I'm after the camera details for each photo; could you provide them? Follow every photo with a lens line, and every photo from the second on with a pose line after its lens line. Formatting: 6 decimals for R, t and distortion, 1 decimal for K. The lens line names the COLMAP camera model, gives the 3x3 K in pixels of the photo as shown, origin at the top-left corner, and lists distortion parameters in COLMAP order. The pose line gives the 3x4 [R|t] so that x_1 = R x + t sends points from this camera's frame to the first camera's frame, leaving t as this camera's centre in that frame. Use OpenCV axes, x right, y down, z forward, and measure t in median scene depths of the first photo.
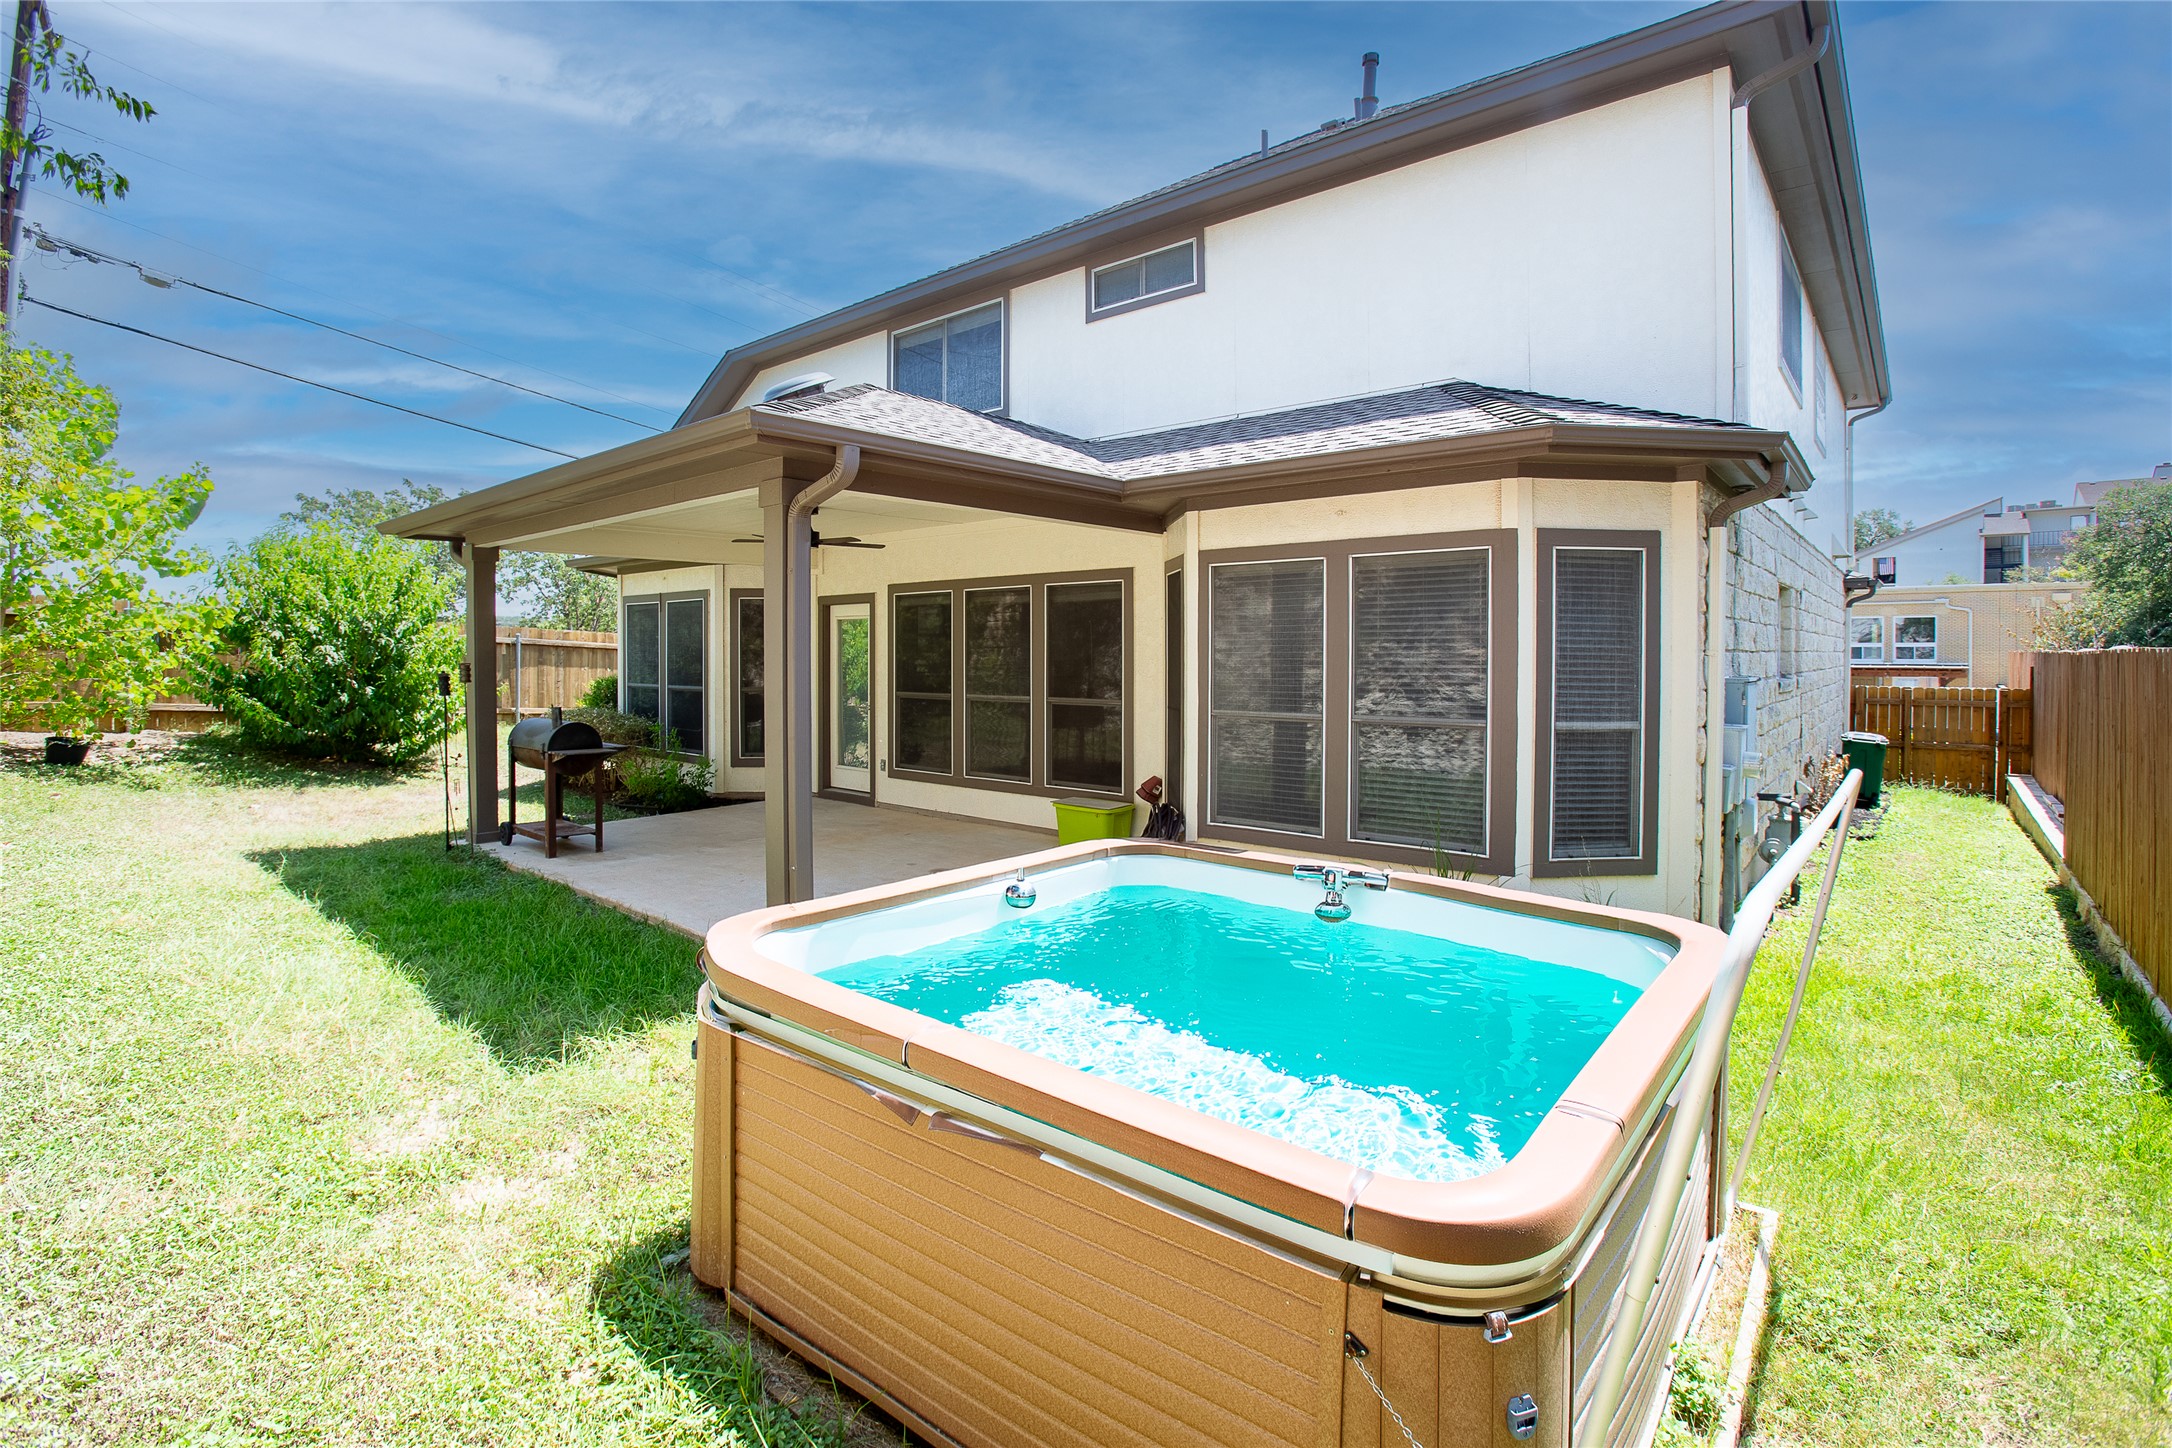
lens RADIAL K [[1002.1, 0, 1061.8], [0, 1002.1, 626.6], [0, 0, 1]] dist [-0.007253, 0.001706]
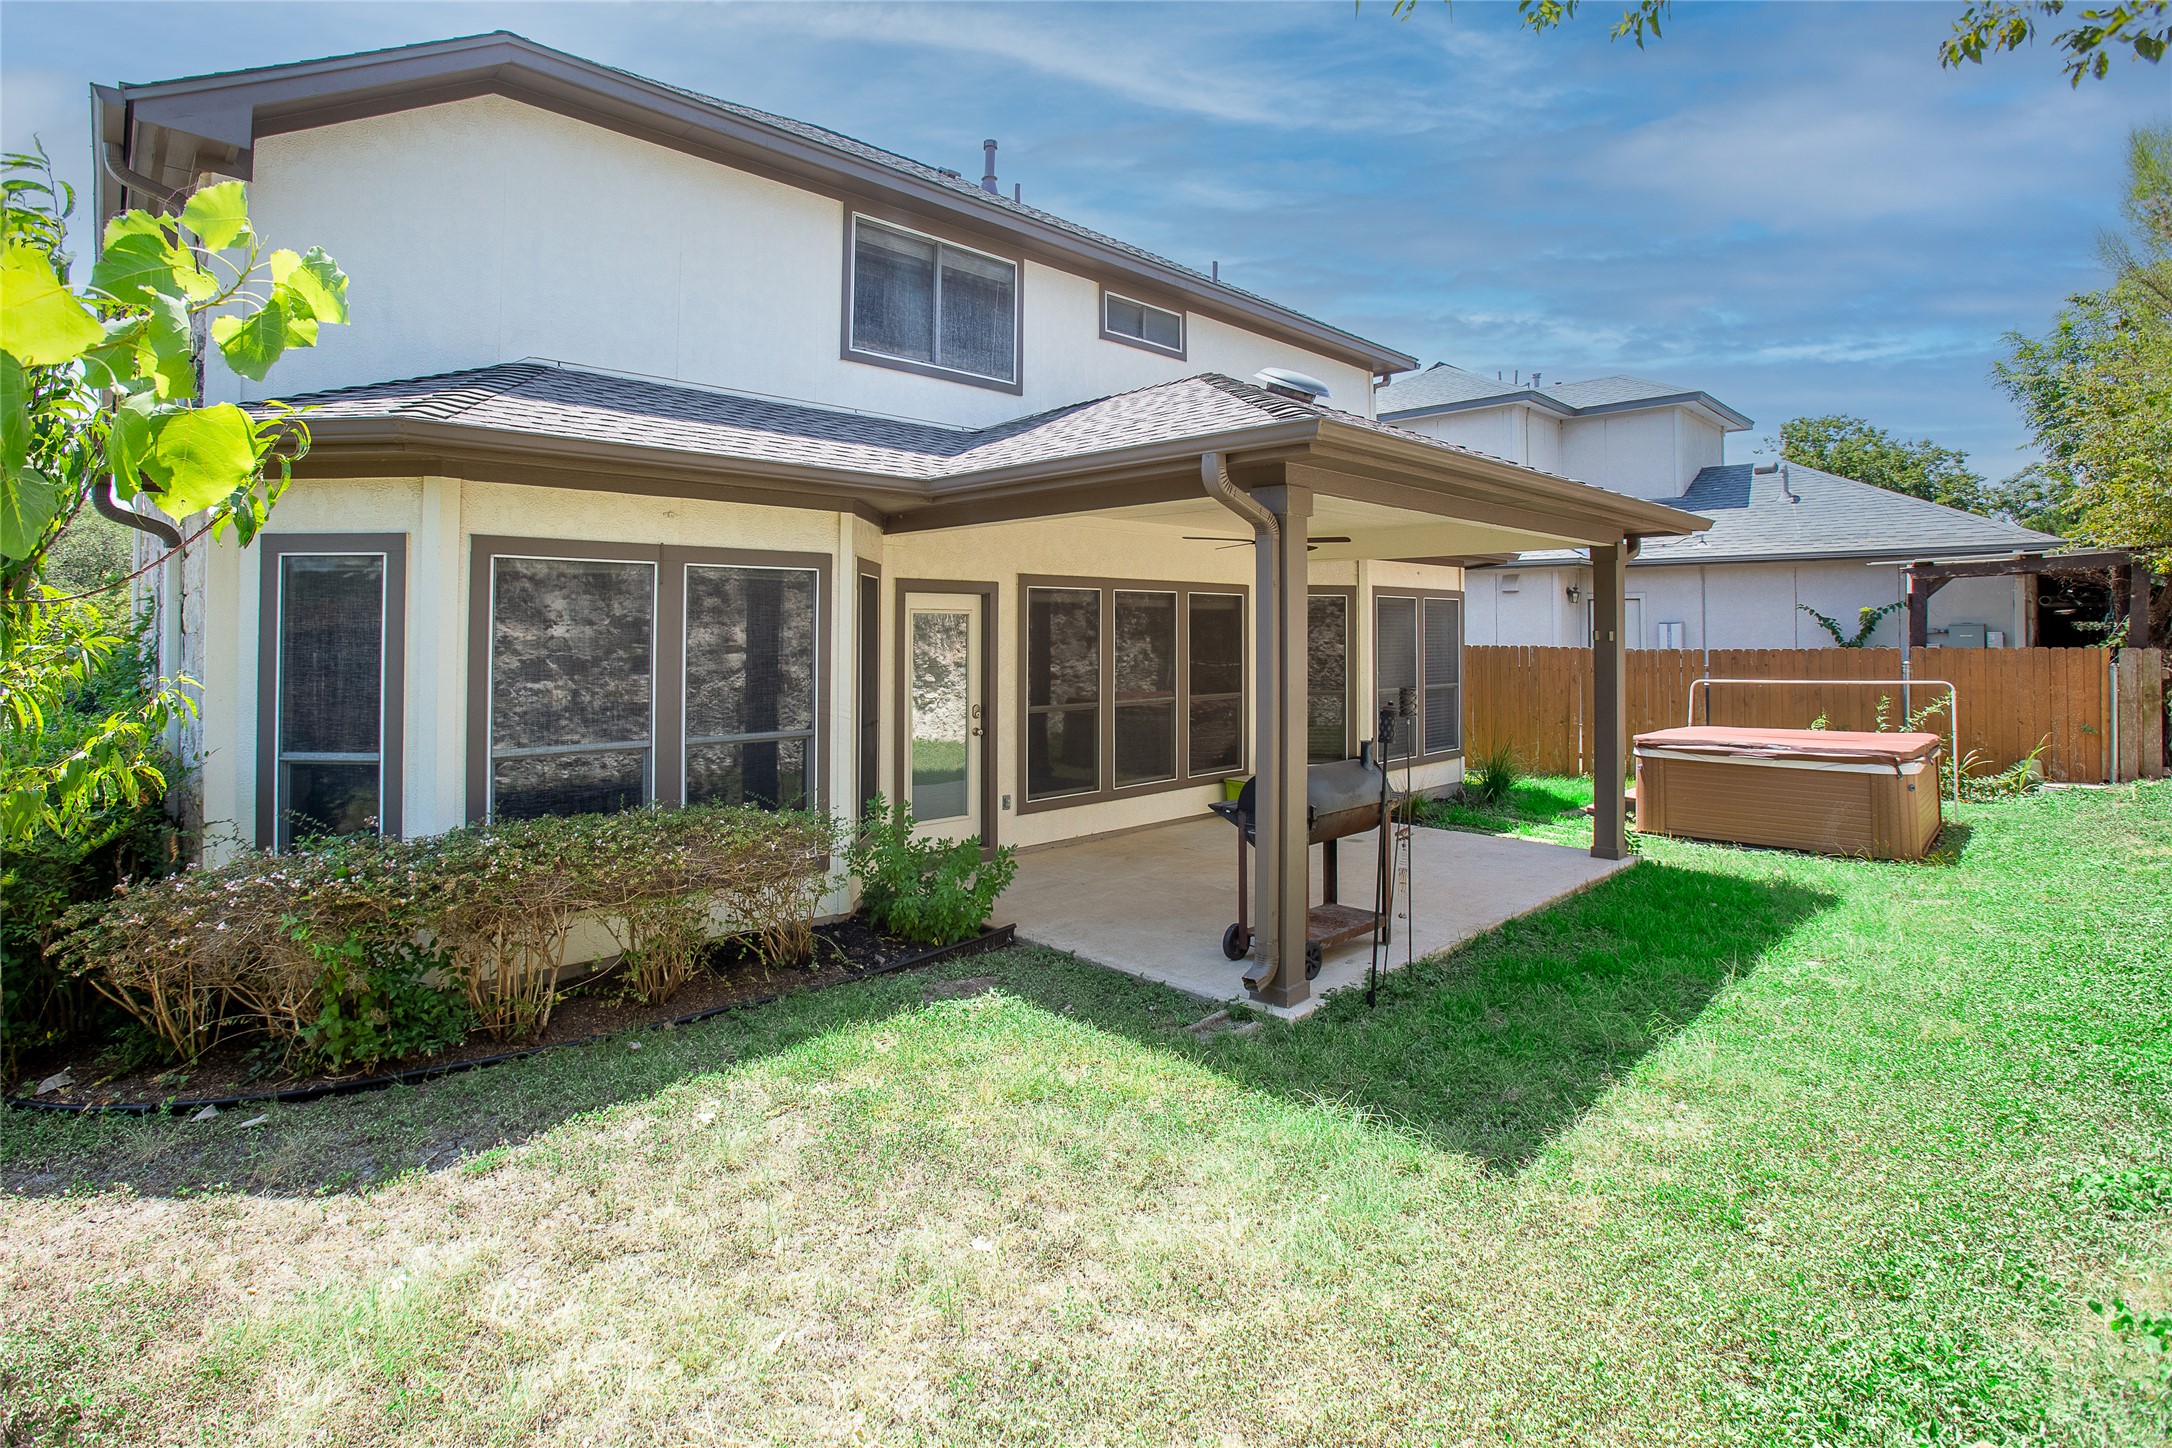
lens RADIAL K [[1002.1, 0, 1131.5], [0, 1002.1, 647.8], [0, 0, 1]] dist [-0.007253, 0.001706]
pose [[0.099295, 0.011264, 0.994994, -0.953769], [-0.002367, 0.999936, -0.011084, 0.025986], [-0.995055, -0.001255, 0.099315, 0.827175]]
